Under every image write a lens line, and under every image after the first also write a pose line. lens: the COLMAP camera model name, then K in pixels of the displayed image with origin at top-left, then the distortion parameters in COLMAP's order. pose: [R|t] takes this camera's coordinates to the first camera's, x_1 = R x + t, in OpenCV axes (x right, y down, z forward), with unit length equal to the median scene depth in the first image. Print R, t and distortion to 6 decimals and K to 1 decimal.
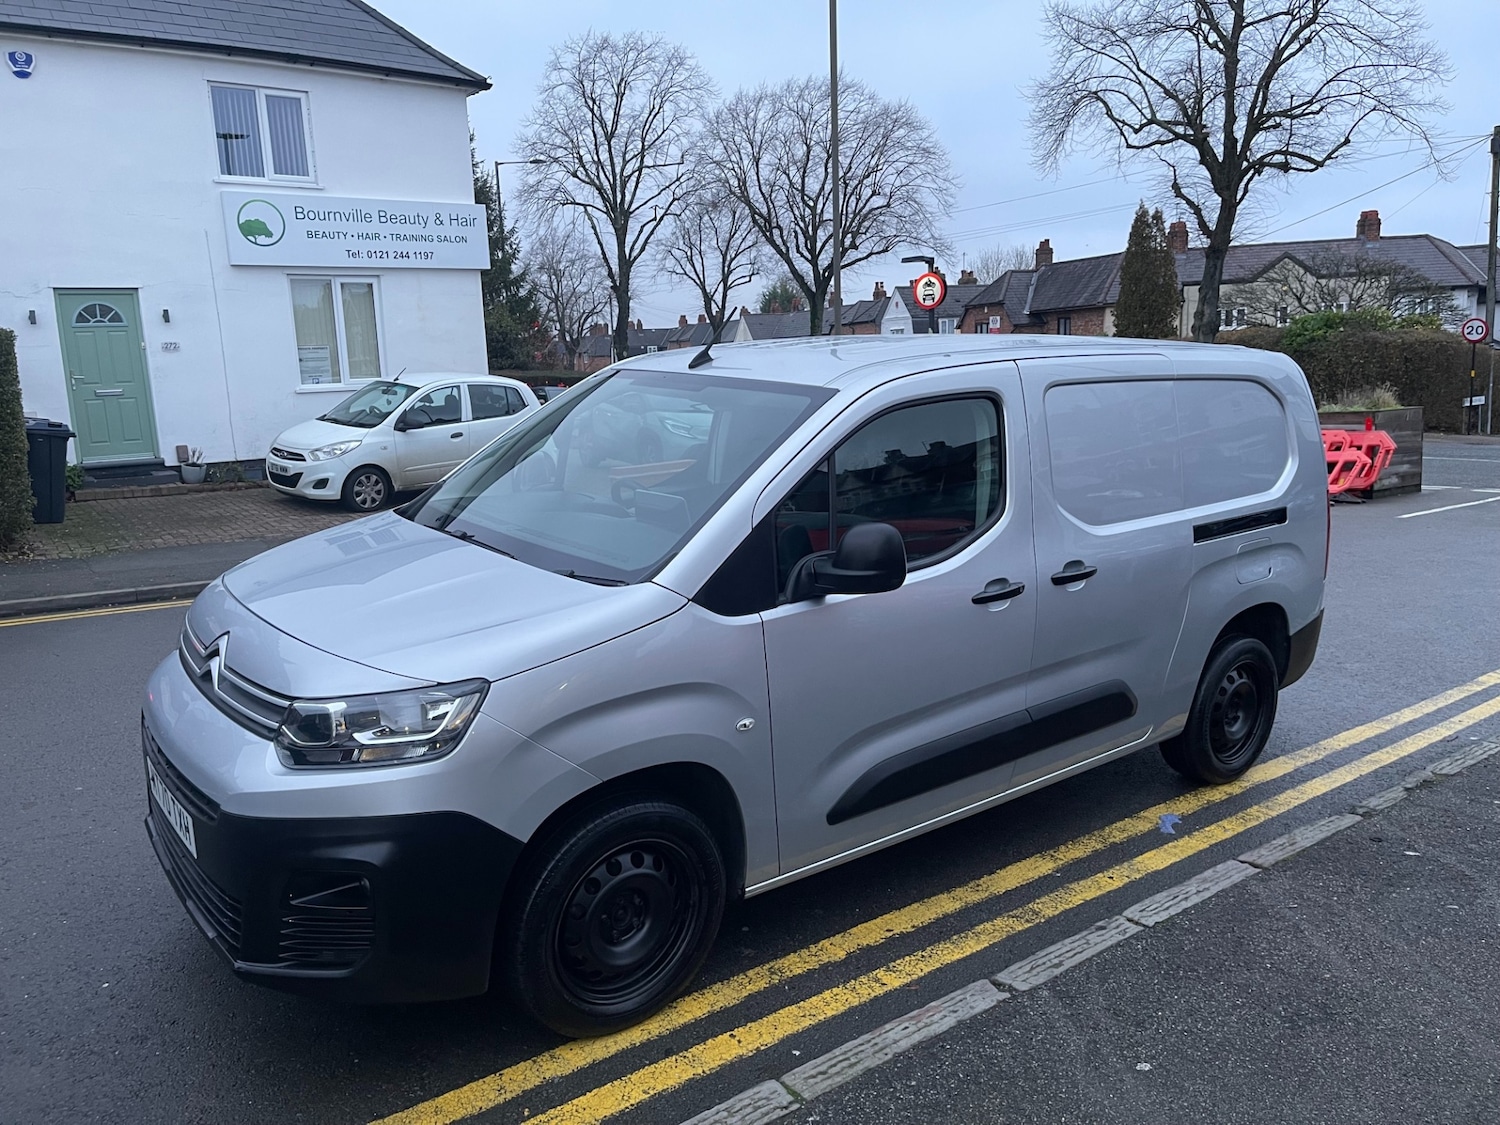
lens RADIAL K [[1116.1, 0, 761.5], [0, 1116.1, 553.7], [0, 0, 1]] dist [0.079299, -0.106725]
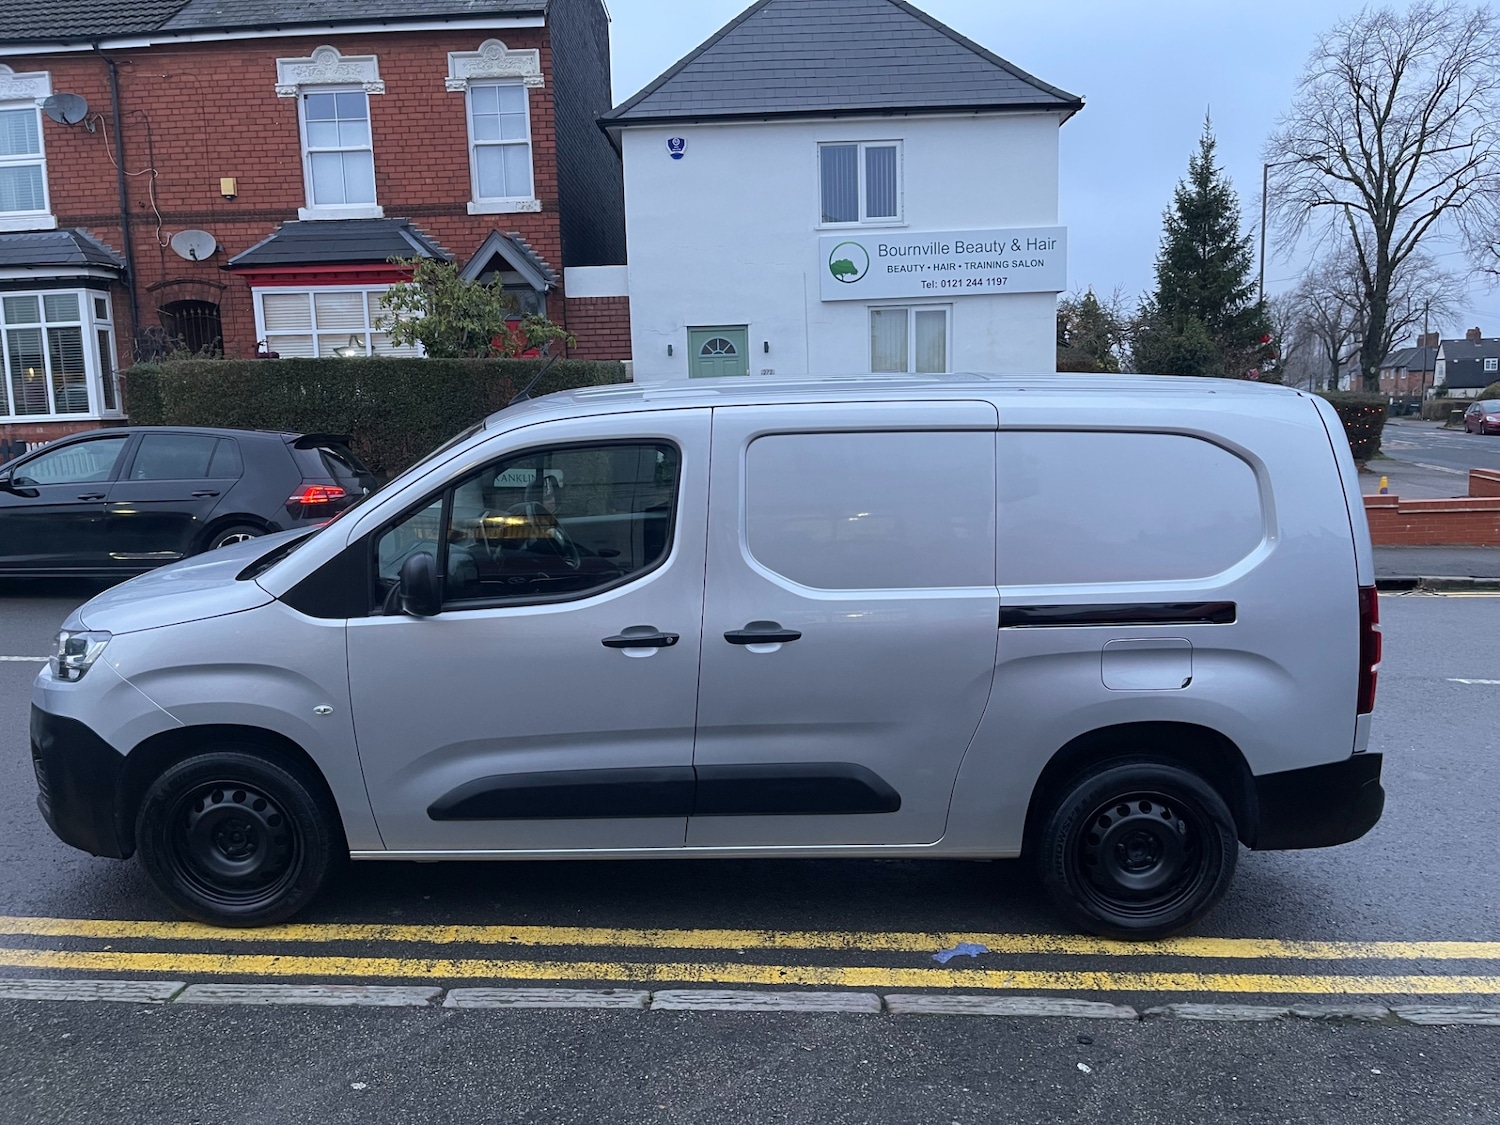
lens RADIAL K [[1090.0, 0, 665.7], [0, 1090.0, 559.8], [0, 0, 1]] dist [0.064250, -0.071063]
pose [[0.782416, 0.102672, -0.614234, 0.651976], [-0.107183, 0.993799, 0.029588, -0.053213], [0.613463, 0.042685, 0.788569, 0.198637]]
